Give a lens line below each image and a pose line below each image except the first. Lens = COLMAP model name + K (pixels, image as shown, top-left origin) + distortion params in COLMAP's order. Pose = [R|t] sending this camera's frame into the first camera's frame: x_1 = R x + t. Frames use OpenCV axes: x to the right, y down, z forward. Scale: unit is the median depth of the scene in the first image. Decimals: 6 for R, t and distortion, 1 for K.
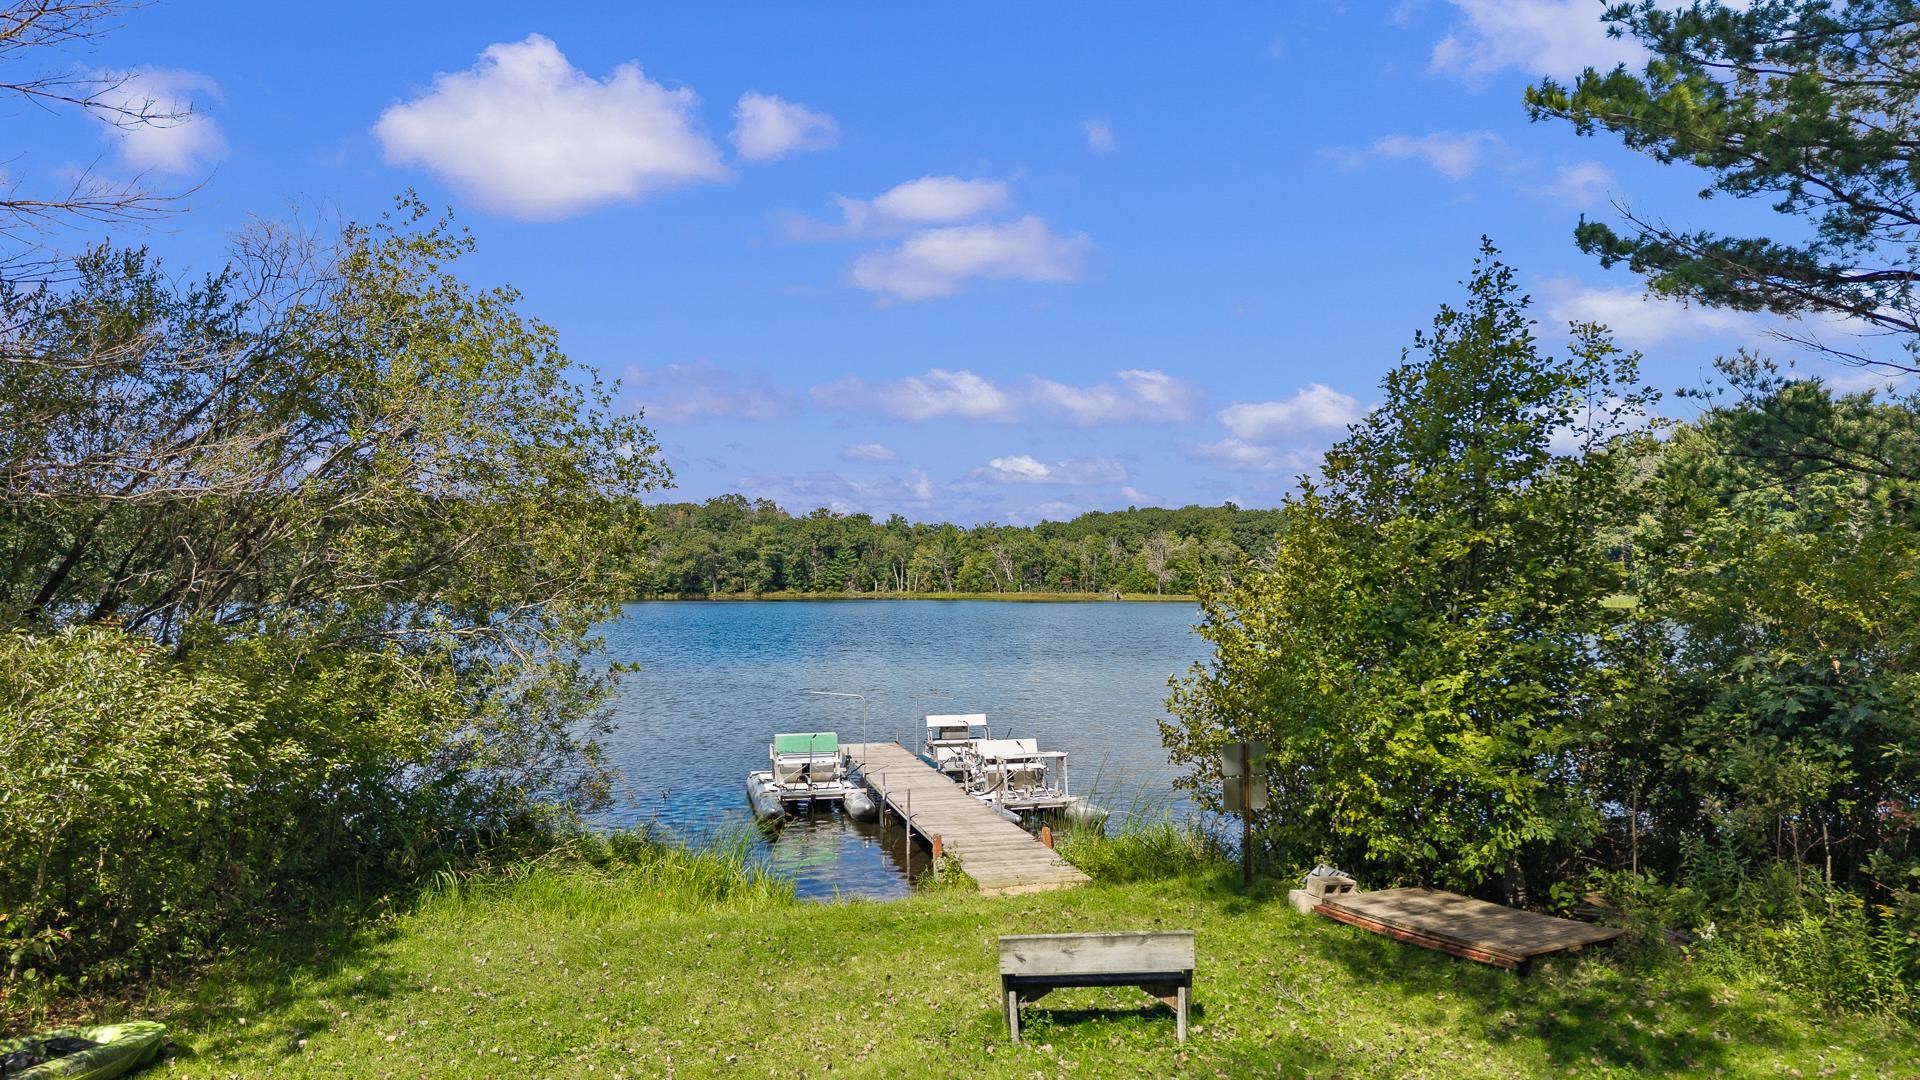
lens RADIAL K [[1274.7, 0, 970.3], [0, 1274.7, 539.3], [0, 0, 1]] dist [0.158428, -0.229340]
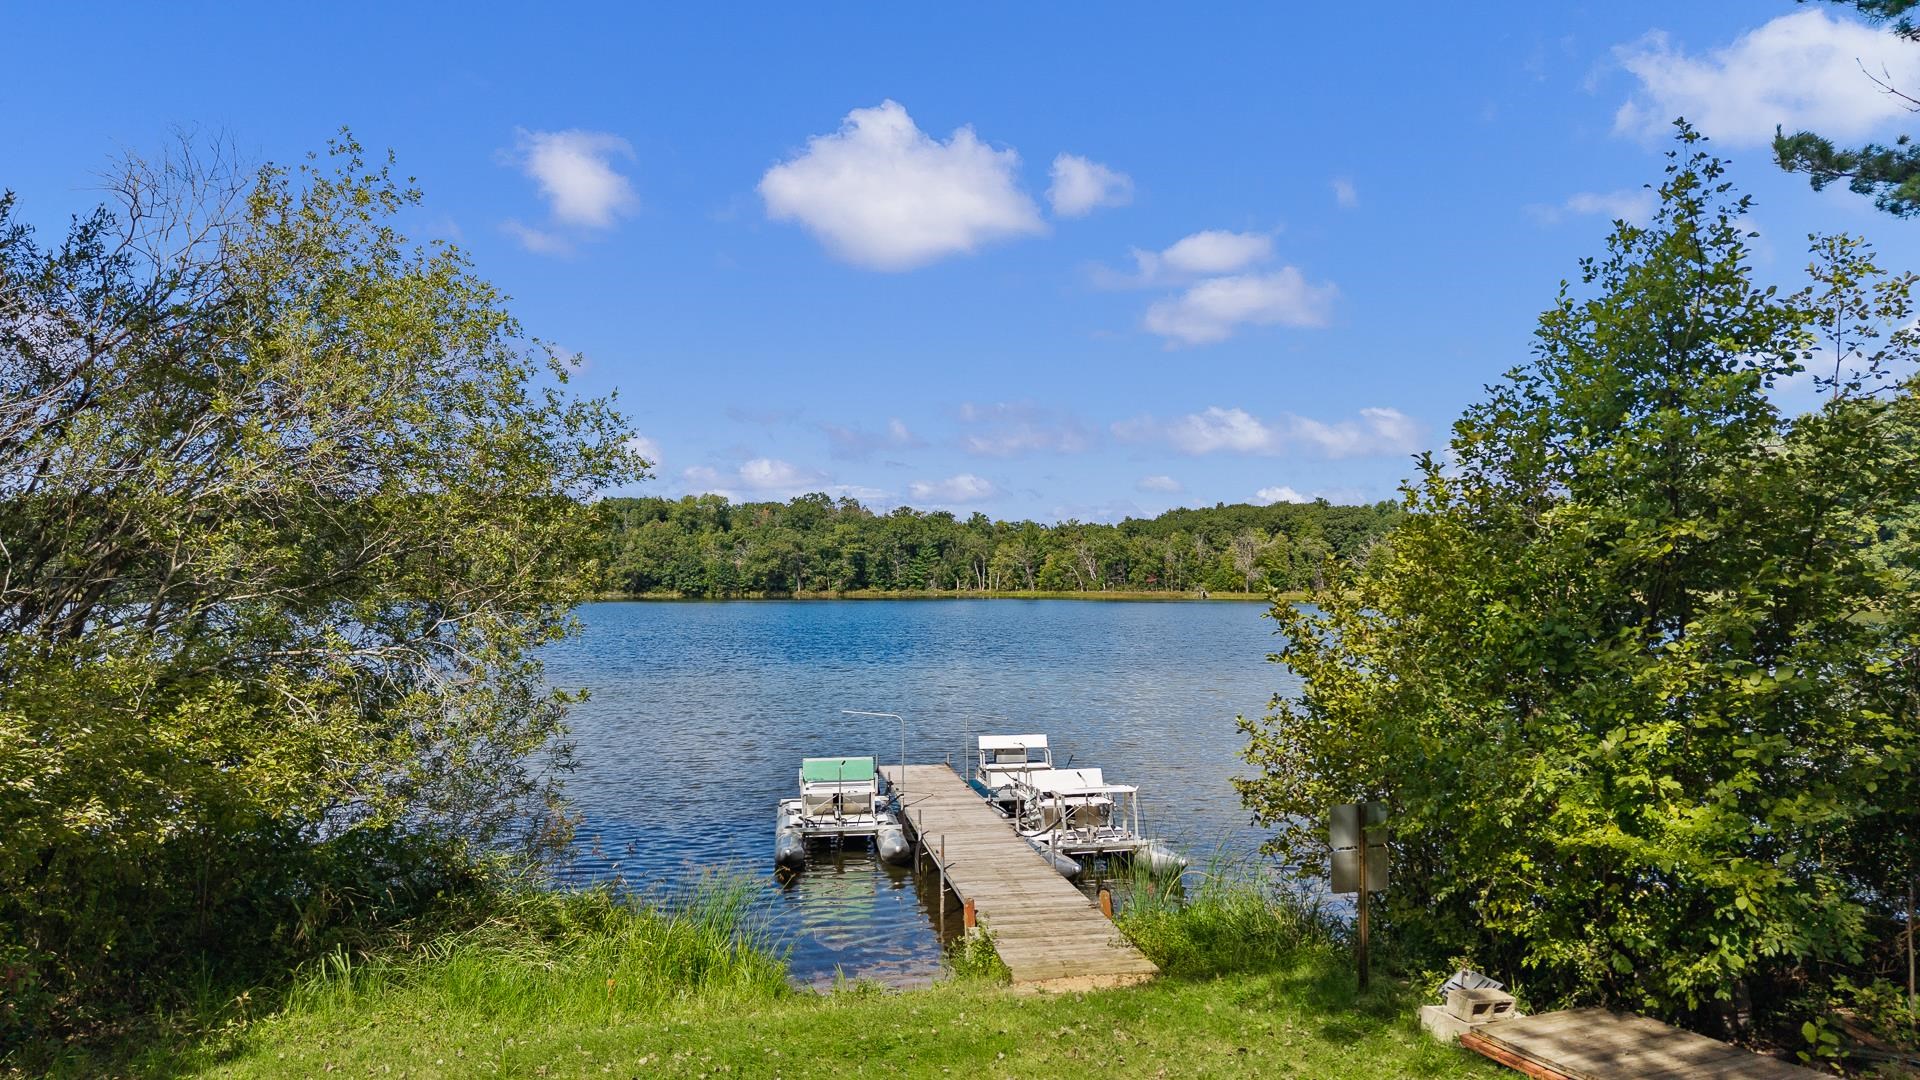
lens RADIAL K [[1274.7, 0, 970.3], [0, 1274.7, 539.3], [0, 0, 1]] dist [0.158428, -0.229340]
pose [[0.997835, -0.003282, -0.065689, 0.018476], [0.003383, 0.999993, 0.001423, 0.000529], [0.065684, -0.001642, 0.997839, 0.116278]]
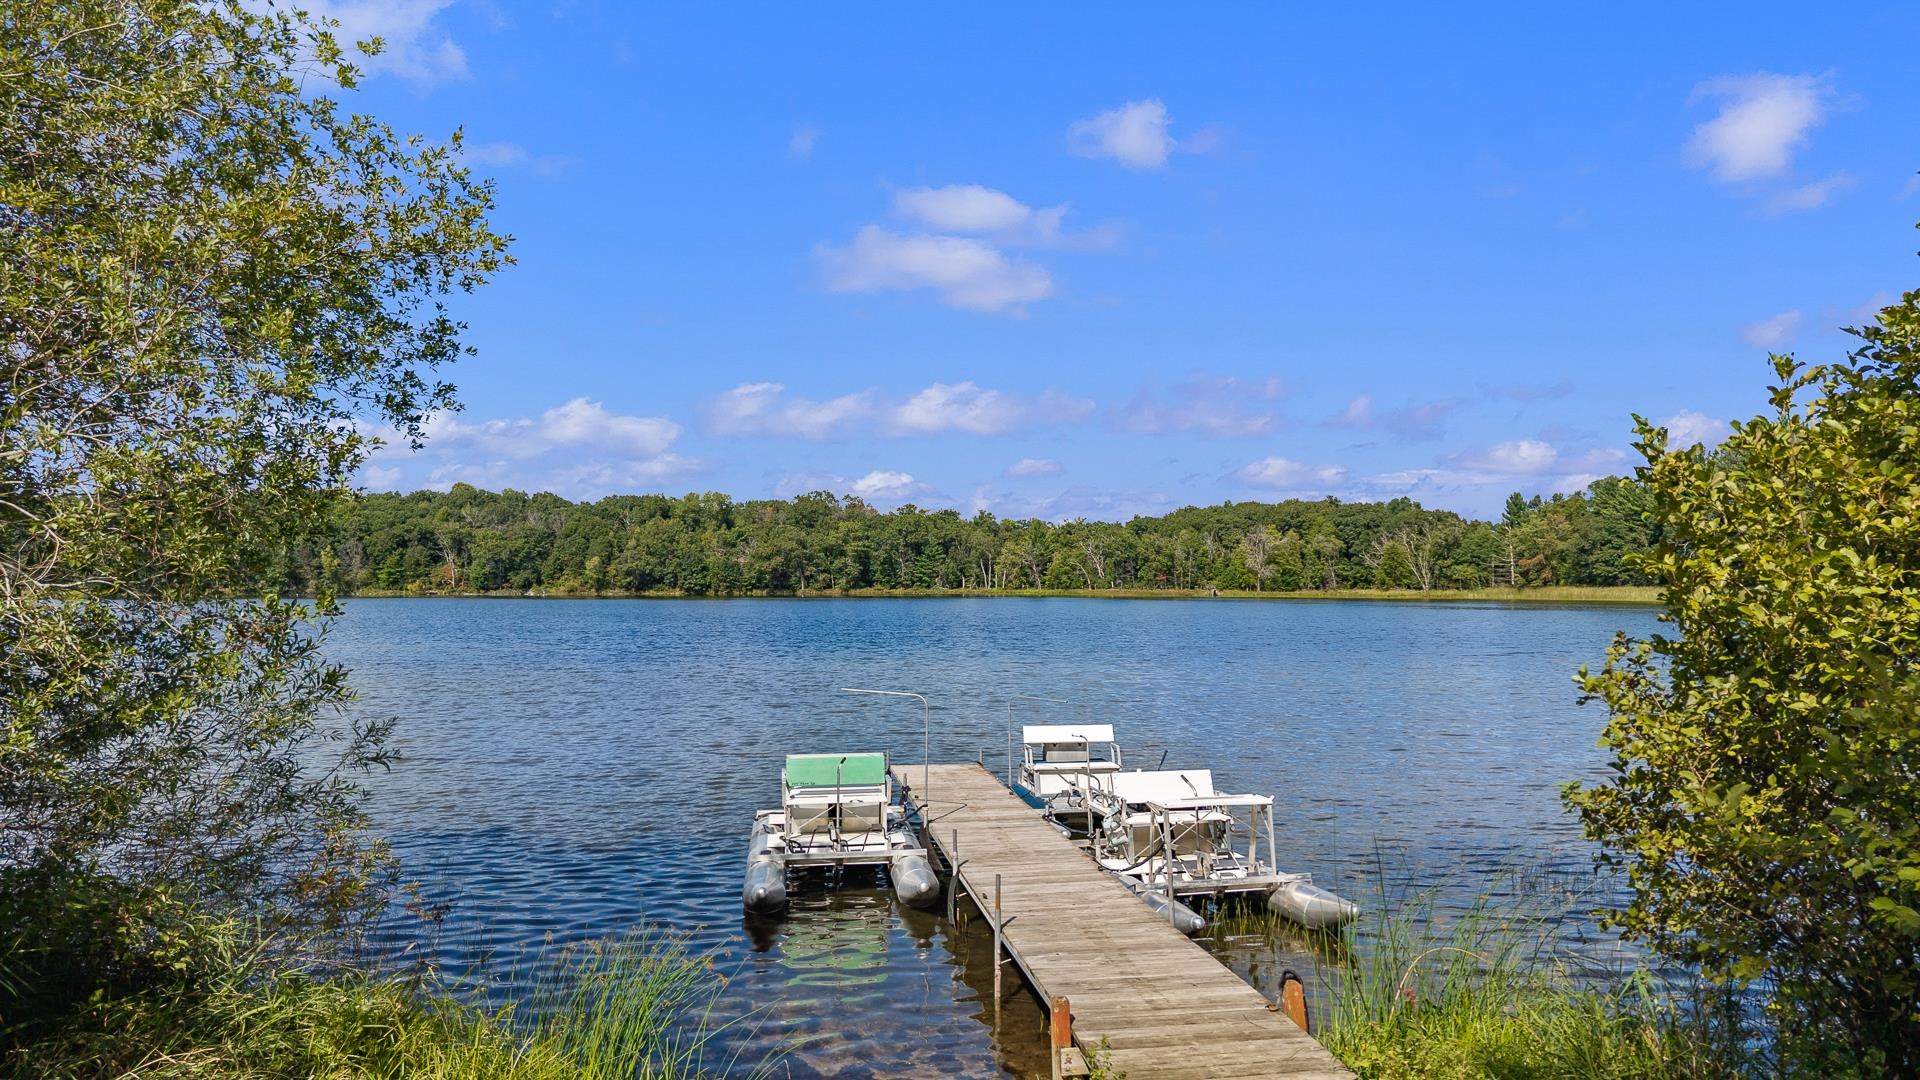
lens RADIAL K [[1274.5, 0, 969.3], [0, 1274.5, 546.9], [0, 0, 1]] dist [0.158714, -0.375393]
pose [[0.997559, -0.001640, -0.069808, -0.015905], [0.002111, 0.999976, 0.006665, 0.040182], [0.069795, -0.006796, 0.997538, 0.334631]]
